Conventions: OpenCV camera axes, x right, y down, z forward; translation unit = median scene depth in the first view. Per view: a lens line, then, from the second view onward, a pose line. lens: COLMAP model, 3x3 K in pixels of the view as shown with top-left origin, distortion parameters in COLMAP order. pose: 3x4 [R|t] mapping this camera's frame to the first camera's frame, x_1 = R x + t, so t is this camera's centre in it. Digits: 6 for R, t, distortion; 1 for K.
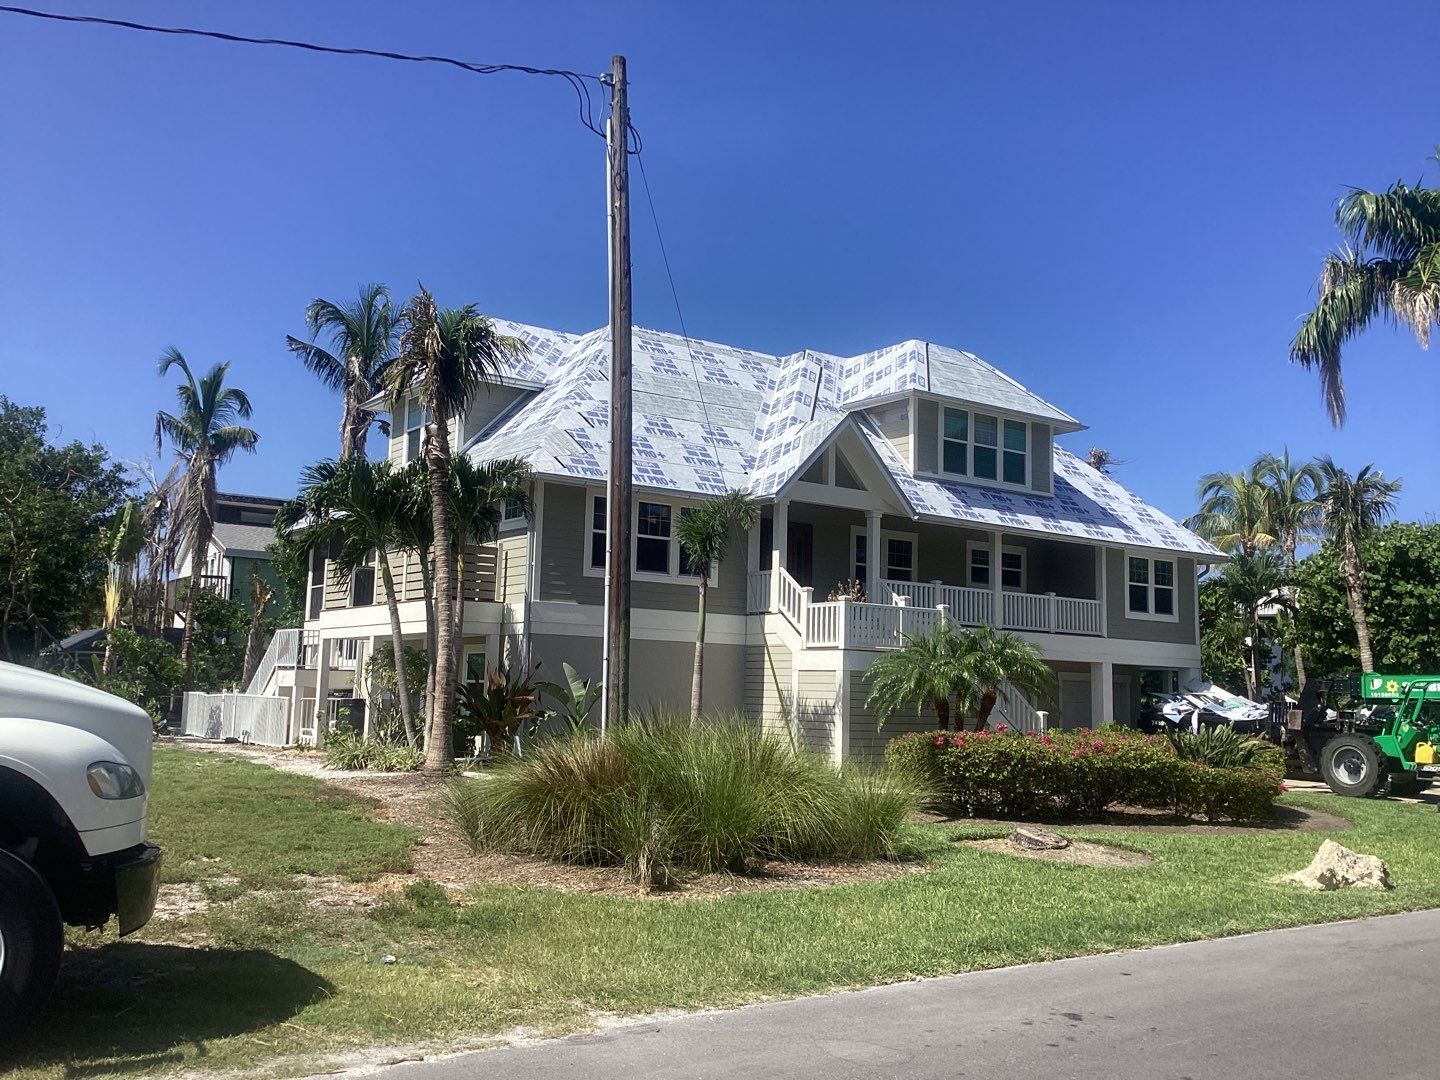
lens RADIAL K [[1288.4, 0, 720.0], [0, 1288.4, 540.0], [0, 0, 1]] dist [0.105880, -0.194405]
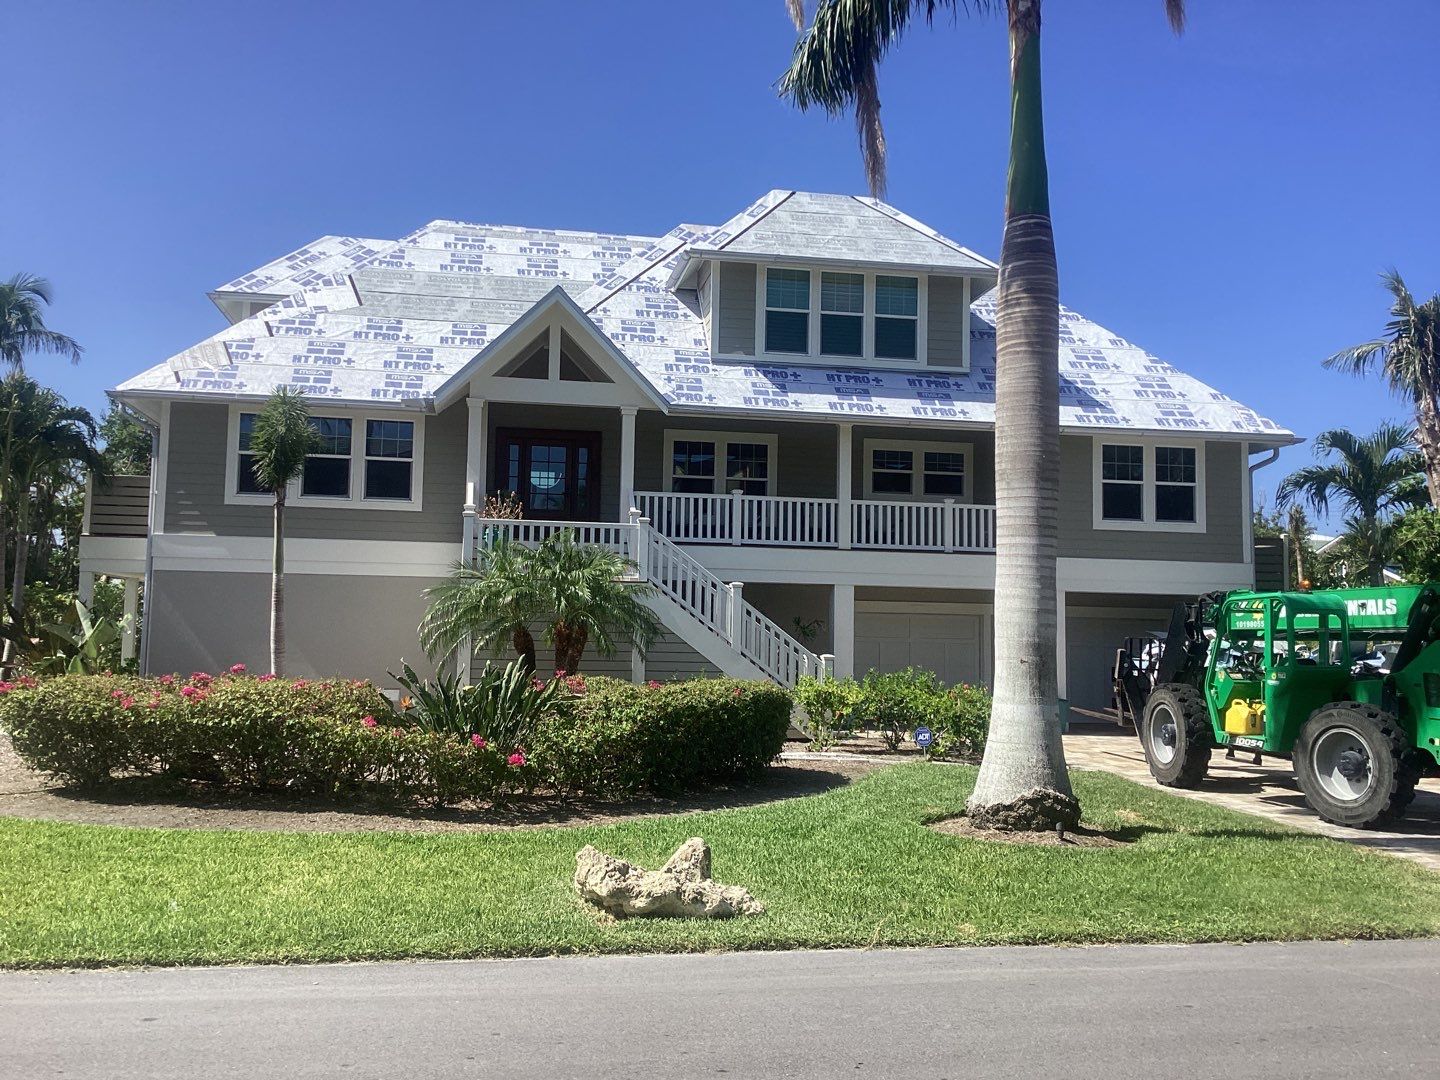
lens RADIAL K [[1288.4, 0, 720.0], [0, 1288.4, 540.0], [0, 0, 1]] dist [0.105880, -0.194405]
pose [[0.904267, -0.043923, -0.424703, 0.470145], [0.055820, 0.998319, 0.015604, 0.046992], [0.423304, -0.037817, 0.905198, 0.272686]]
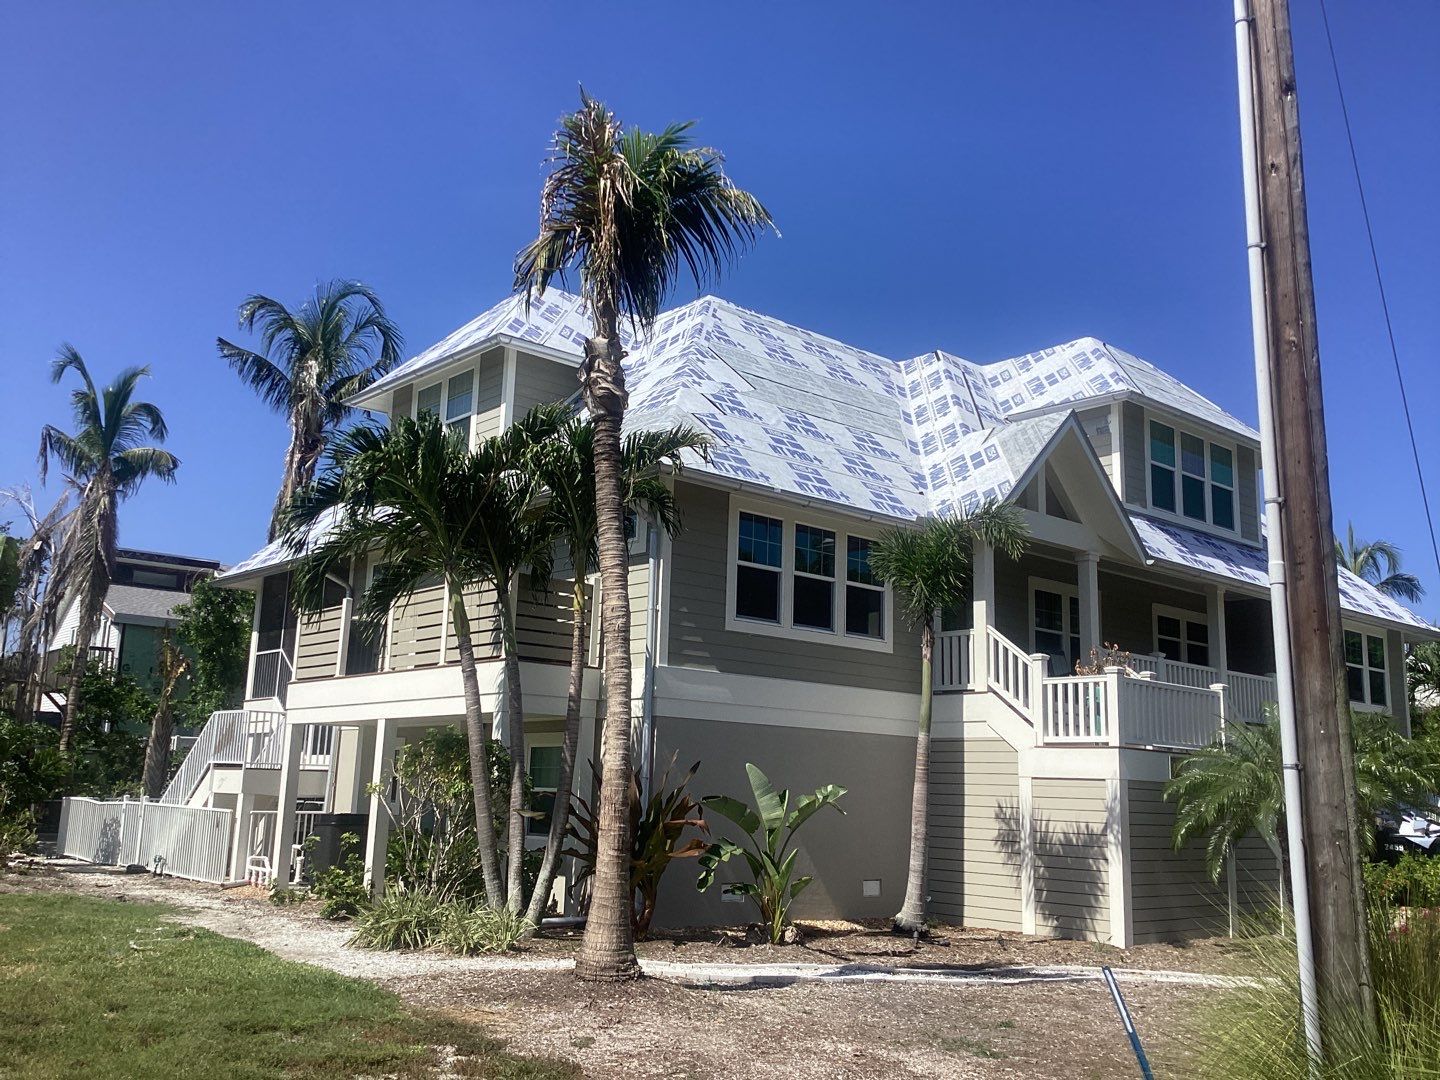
lens RADIAL K [[1288.4, 0, 720.0], [0, 1288.4, 540.0], [0, 0, 1]] dist [0.105880, -0.194405]
pose [[0.995849, 0.022875, 0.088095, -0.137504], [-0.016394, 0.997153, -0.073598, 0.025216], [-0.089528, 0.071848, 0.993389, 0.280069]]
